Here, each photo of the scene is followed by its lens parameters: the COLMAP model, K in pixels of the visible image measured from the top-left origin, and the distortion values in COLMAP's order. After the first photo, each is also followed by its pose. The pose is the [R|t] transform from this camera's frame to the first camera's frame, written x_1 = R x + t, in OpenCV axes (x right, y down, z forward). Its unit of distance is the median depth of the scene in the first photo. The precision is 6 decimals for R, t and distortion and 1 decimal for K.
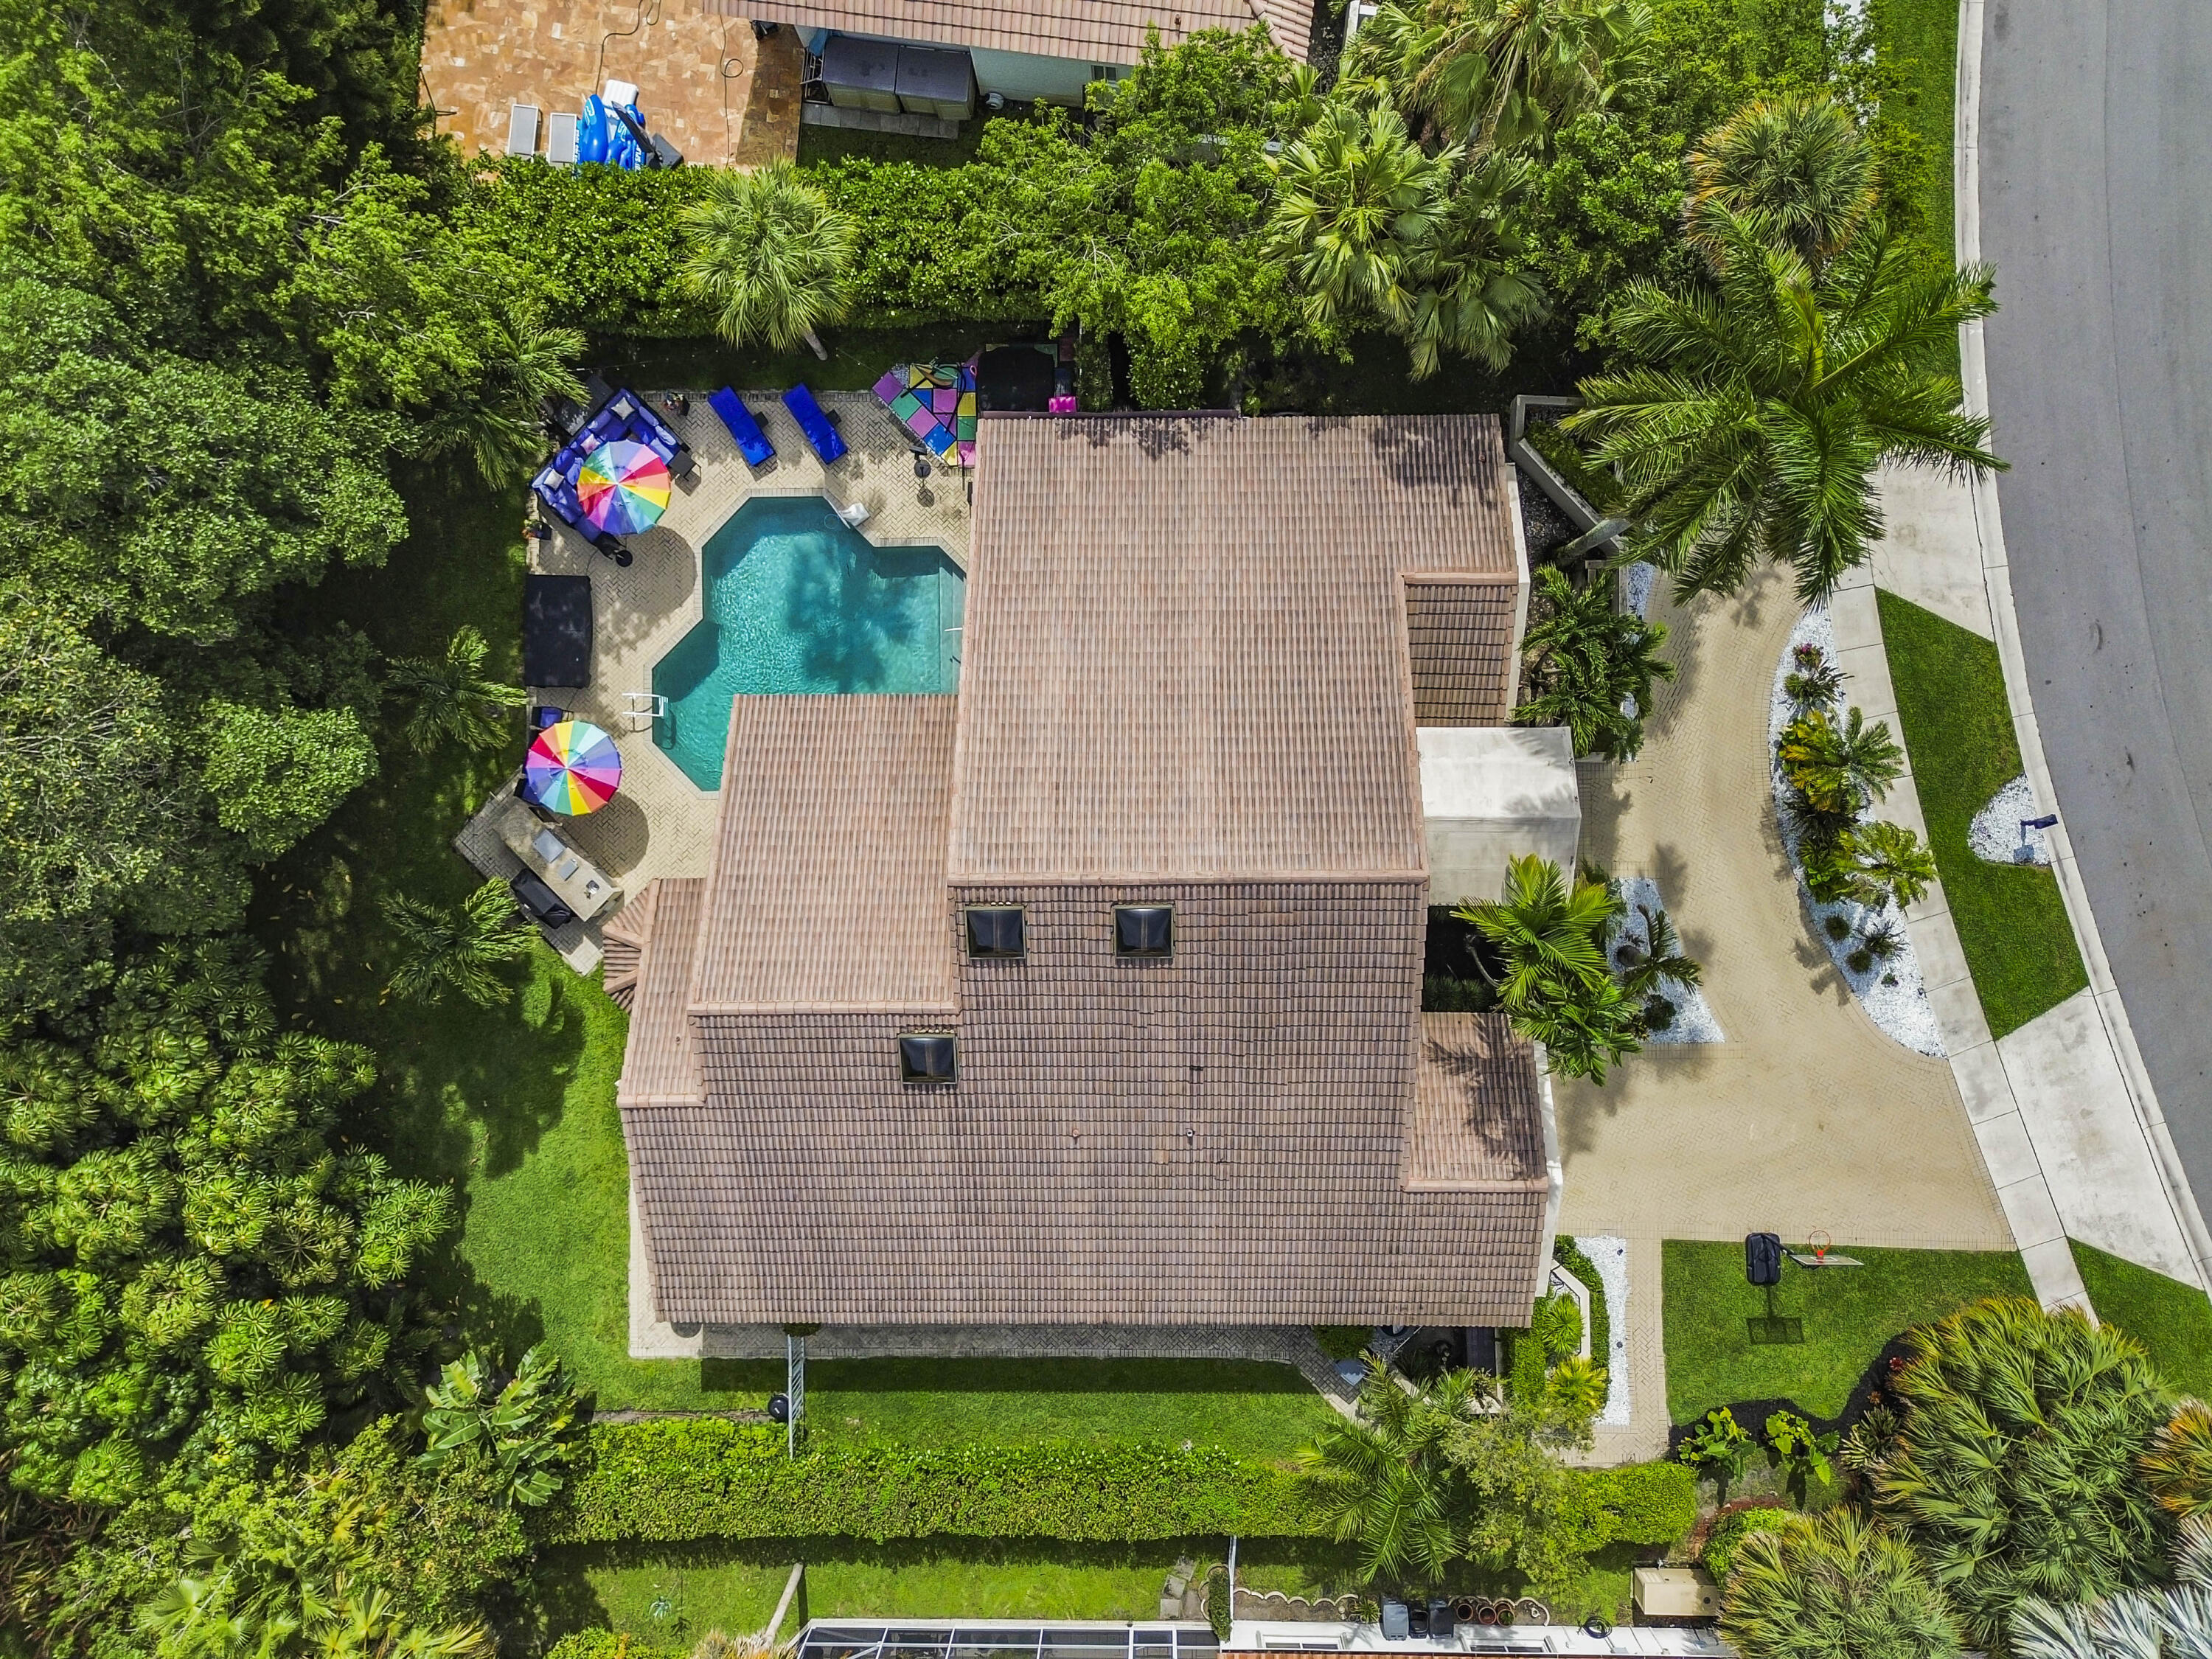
lens RADIAL K [[1576.2, 0, 1106.0], [0, 1576.2, 829.5], [0, 0, 1]] dist [0.066465, -0.066824]
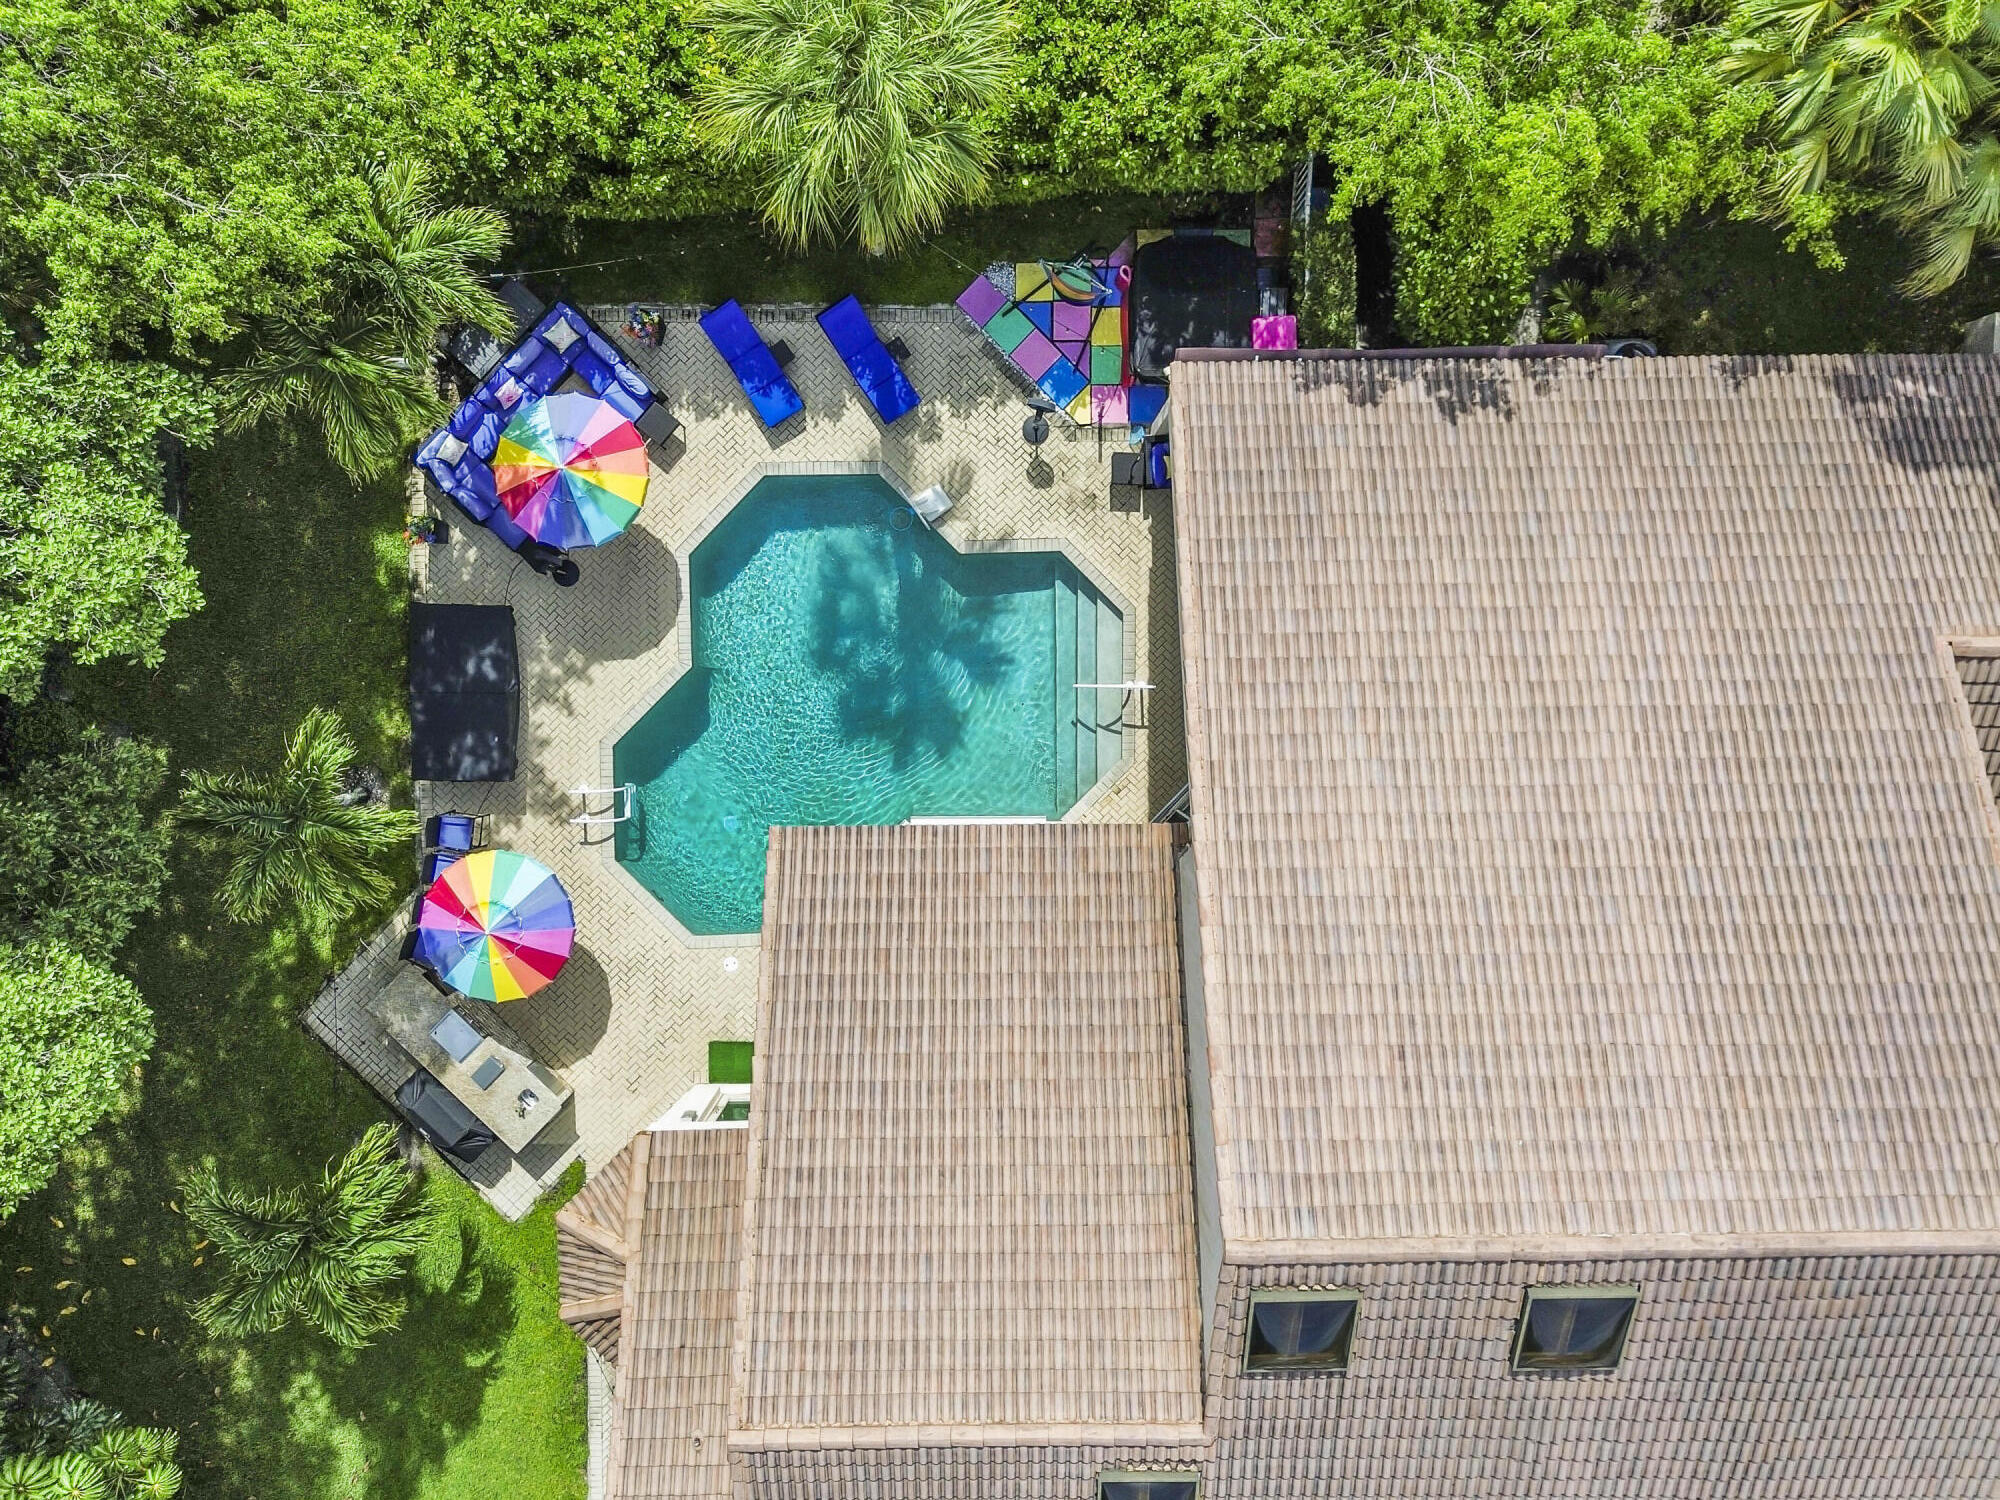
lens RADIAL K [[1521.4, 0, 1000.0], [0, 1521.4, 750.0], [0, 0, 1]] dist [0.022993, 0.061343]
pose [[0.999489, -0.007873, 0.030991, -0.152444], [0.006400, 0.998858, 0.047351, -0.130230], [-0.031329, -0.047128, 0.998397, 0.389730]]
